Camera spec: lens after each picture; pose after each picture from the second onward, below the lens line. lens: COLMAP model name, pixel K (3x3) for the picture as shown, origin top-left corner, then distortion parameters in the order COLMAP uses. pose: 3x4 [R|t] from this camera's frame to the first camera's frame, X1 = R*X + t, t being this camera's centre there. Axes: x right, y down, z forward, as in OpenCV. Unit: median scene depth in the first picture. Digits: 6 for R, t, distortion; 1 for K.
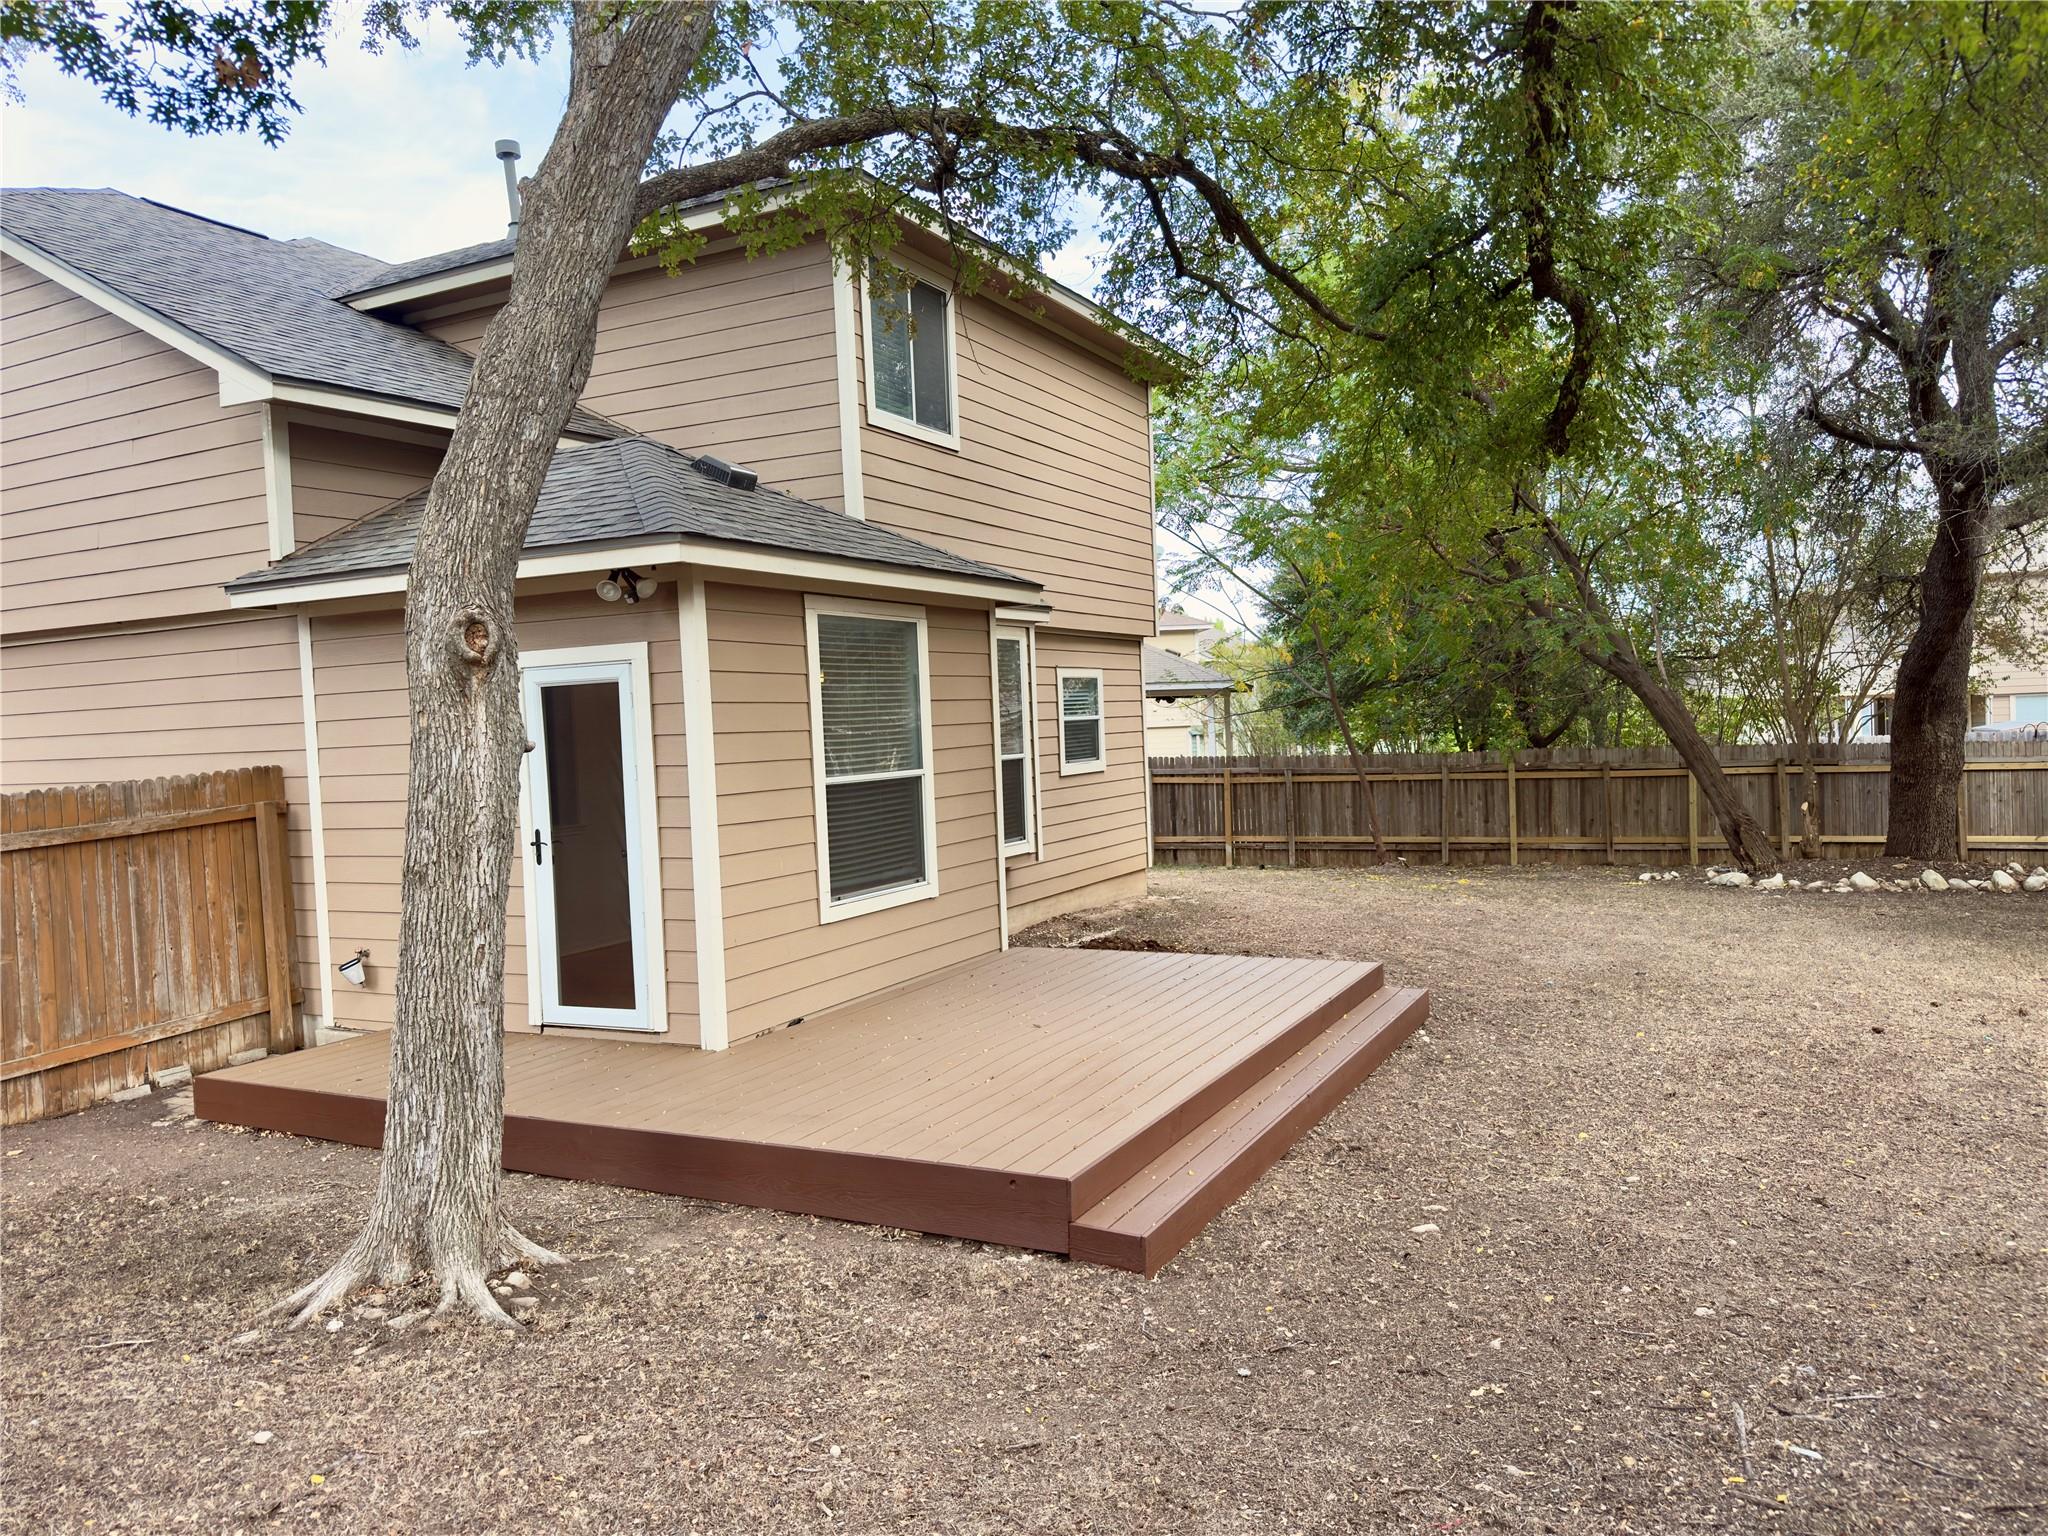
lens RADIAL K [[1401.6, 0, 1024.0], [0, 1401.6, 768.0], [0, 0, 1]] dist [-0.052956, -0.000908]
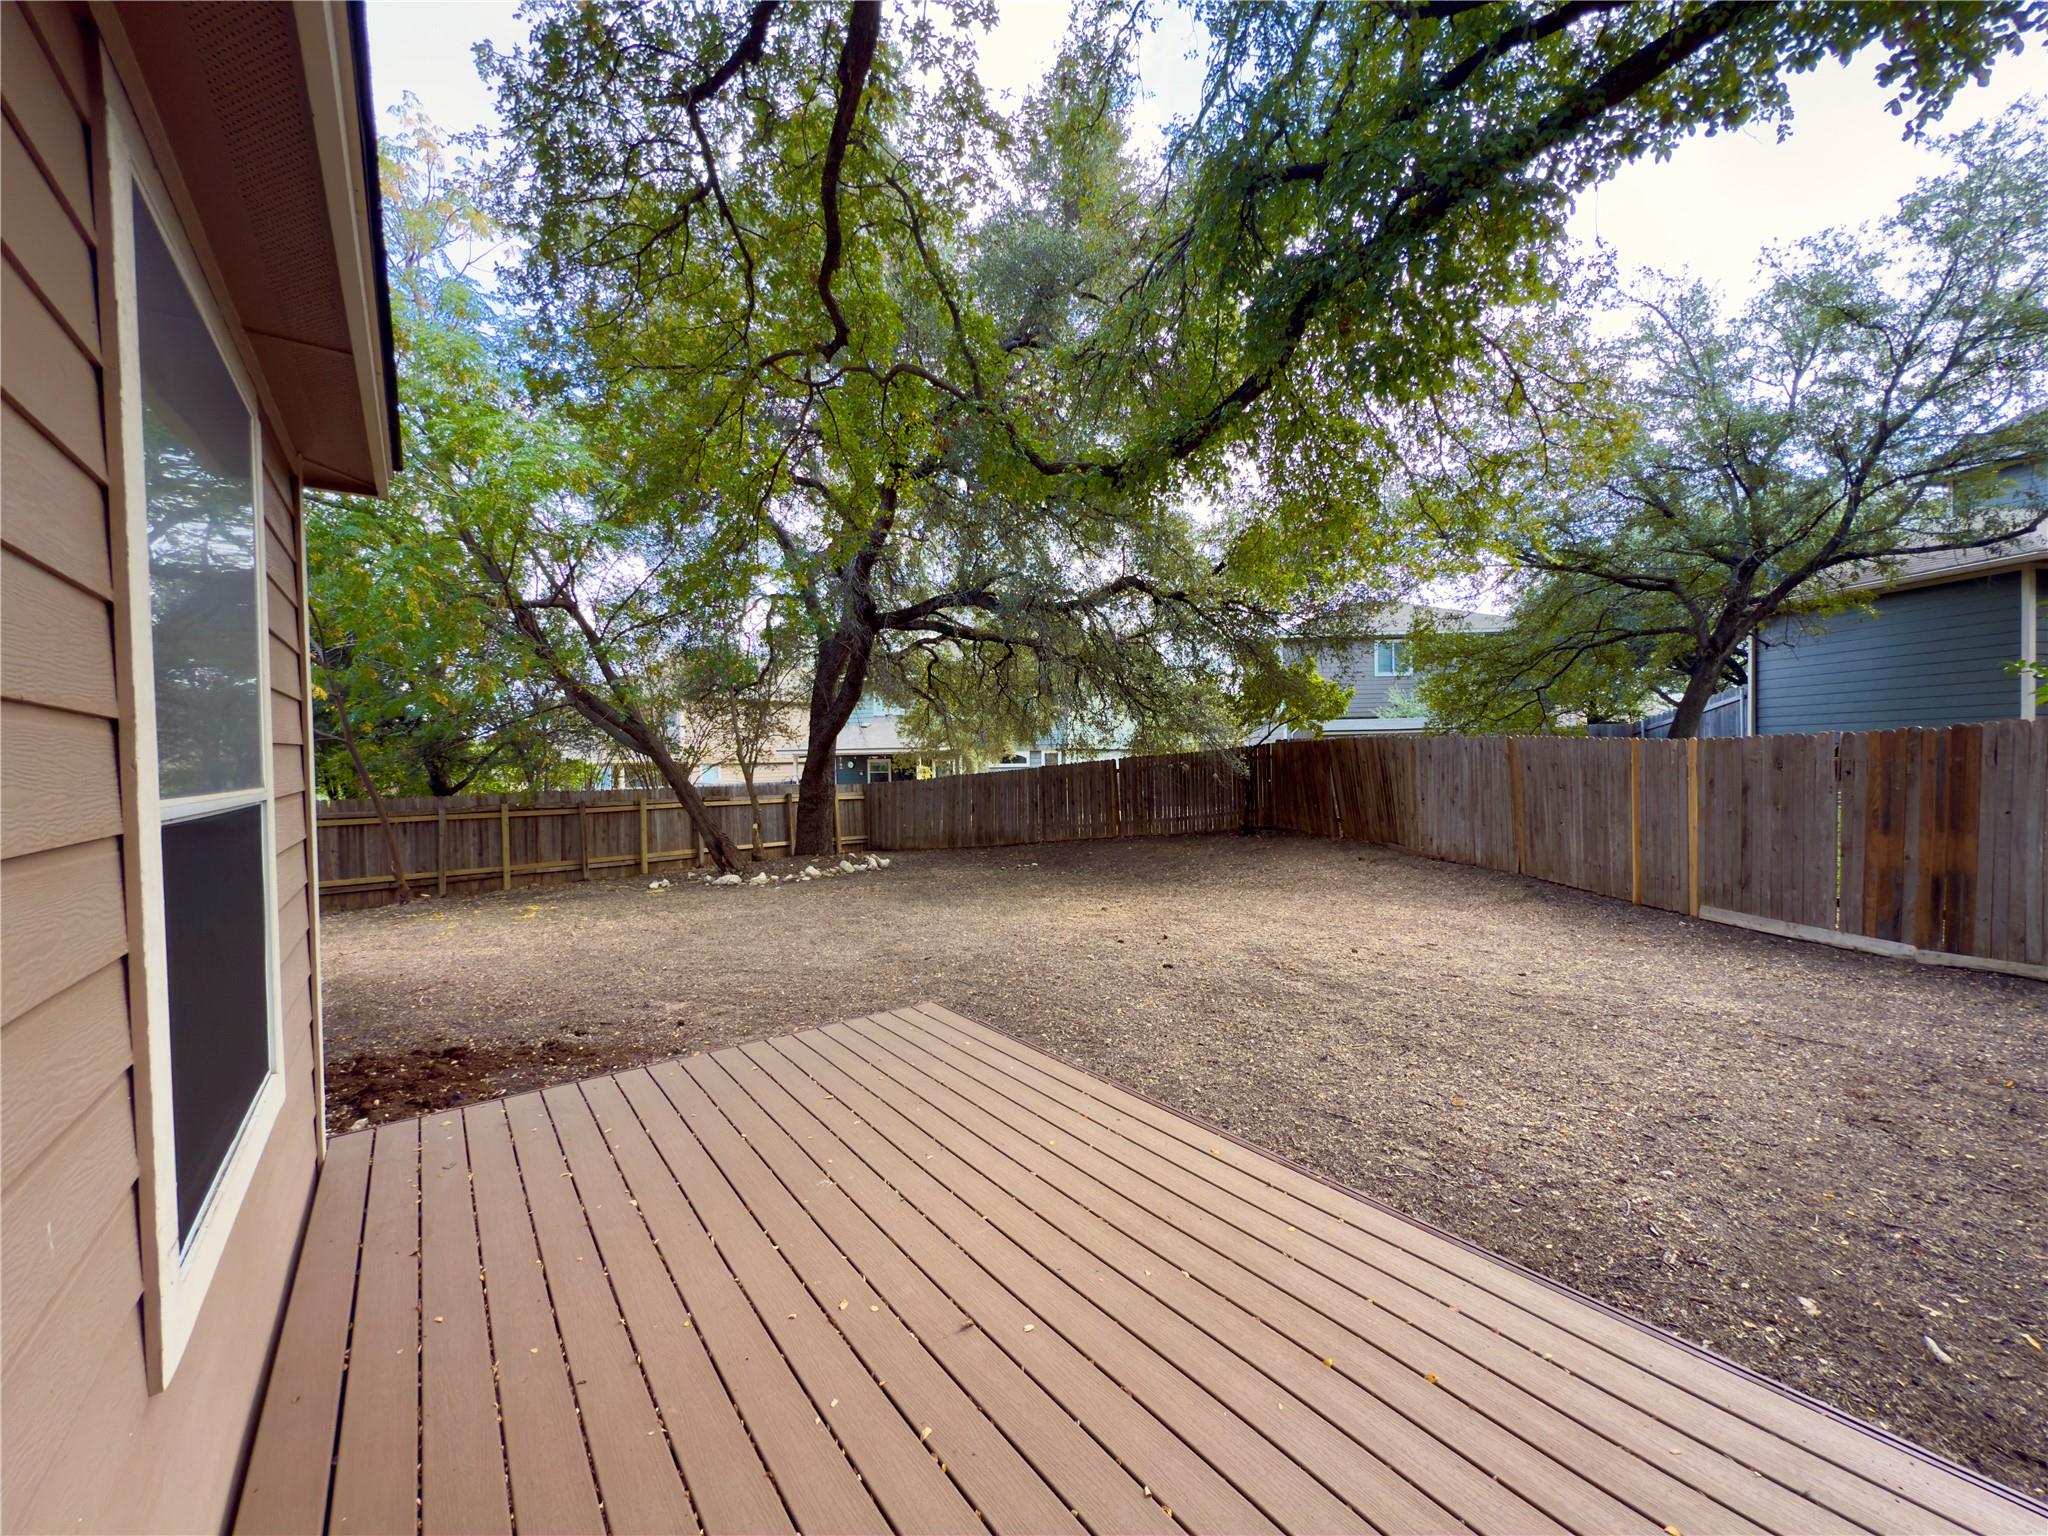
lens RADIAL K [[813.0, 0, 1028.7], [0, 813.0, 776.7], [0, 0, 1]] dist [0.000965, 0.000488]
pose [[0.440355, 0.006378, 0.897801, -0.092711], [0.033077, 0.999181, -0.023322, 0.004962], [-0.897214, 0.039967, 0.439783, 0.347513]]
